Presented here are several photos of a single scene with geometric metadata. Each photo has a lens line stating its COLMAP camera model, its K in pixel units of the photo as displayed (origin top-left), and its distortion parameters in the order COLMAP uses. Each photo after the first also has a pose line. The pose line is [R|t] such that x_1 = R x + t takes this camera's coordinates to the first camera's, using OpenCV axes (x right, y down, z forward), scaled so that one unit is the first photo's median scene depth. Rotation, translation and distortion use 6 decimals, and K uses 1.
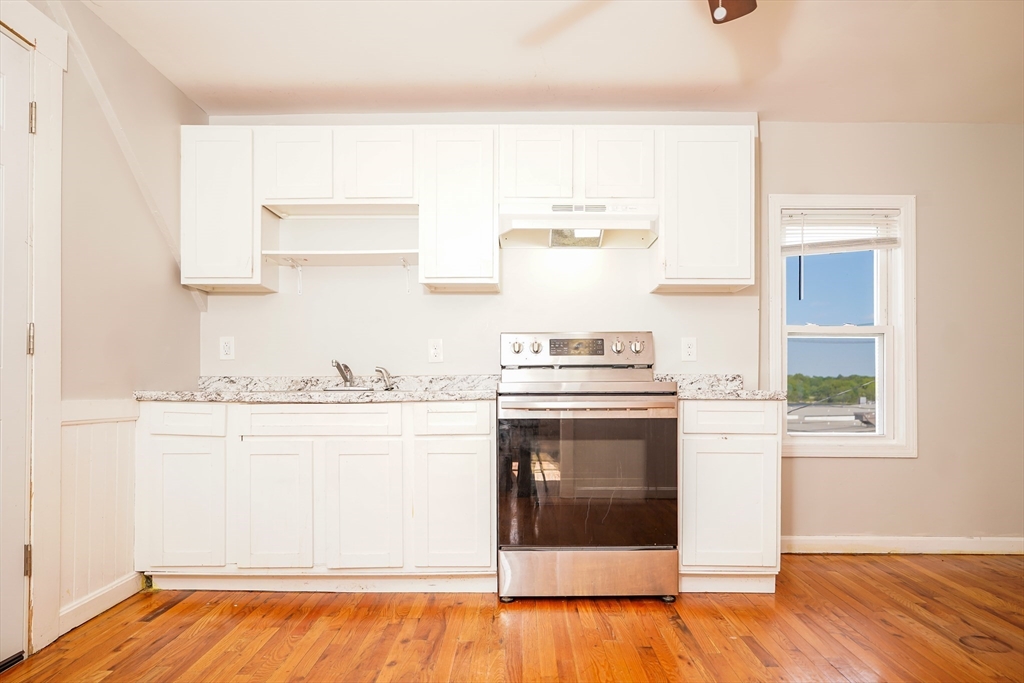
lens RADIAL K [[702.6, 0, 515.8], [0, 702.6, 387.9], [0, 0, 1]] dist [-0.024524, 0.031320]
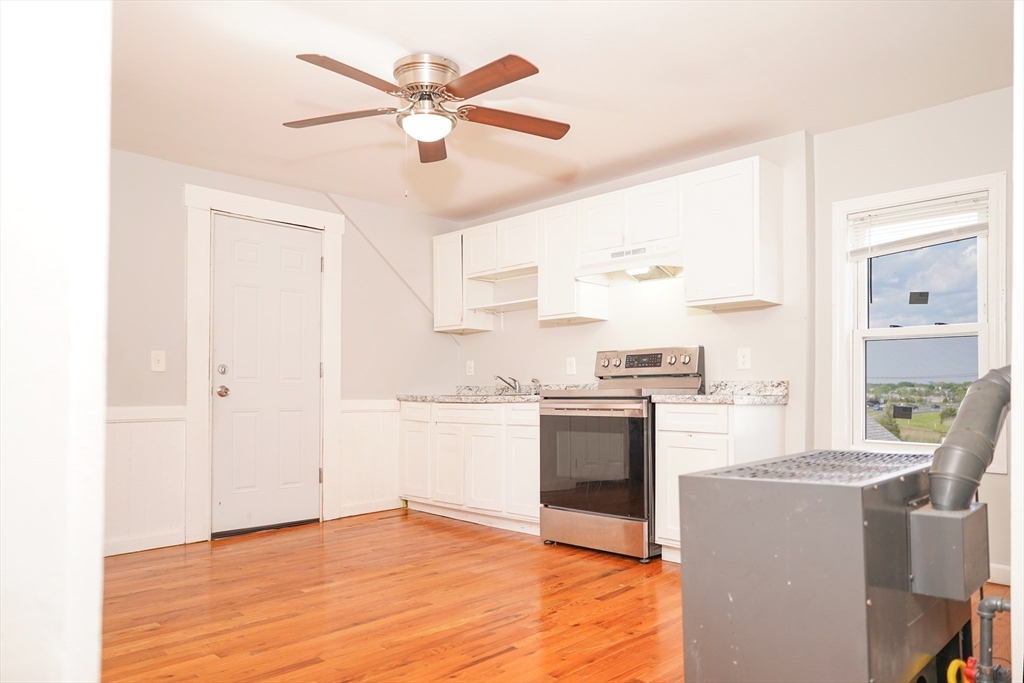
lens RADIAL K [[702.6, 0, 515.8], [0, 702.6, 387.9], [0, 0, 1]] dist [-0.024524, 0.031320]
pose [[0.706775, -0.005154, -0.707420, 0.933236], [0.002414, 0.999985, -0.004874, -0.004710], [0.707435, 0.001737, 0.706777, -0.054123]]
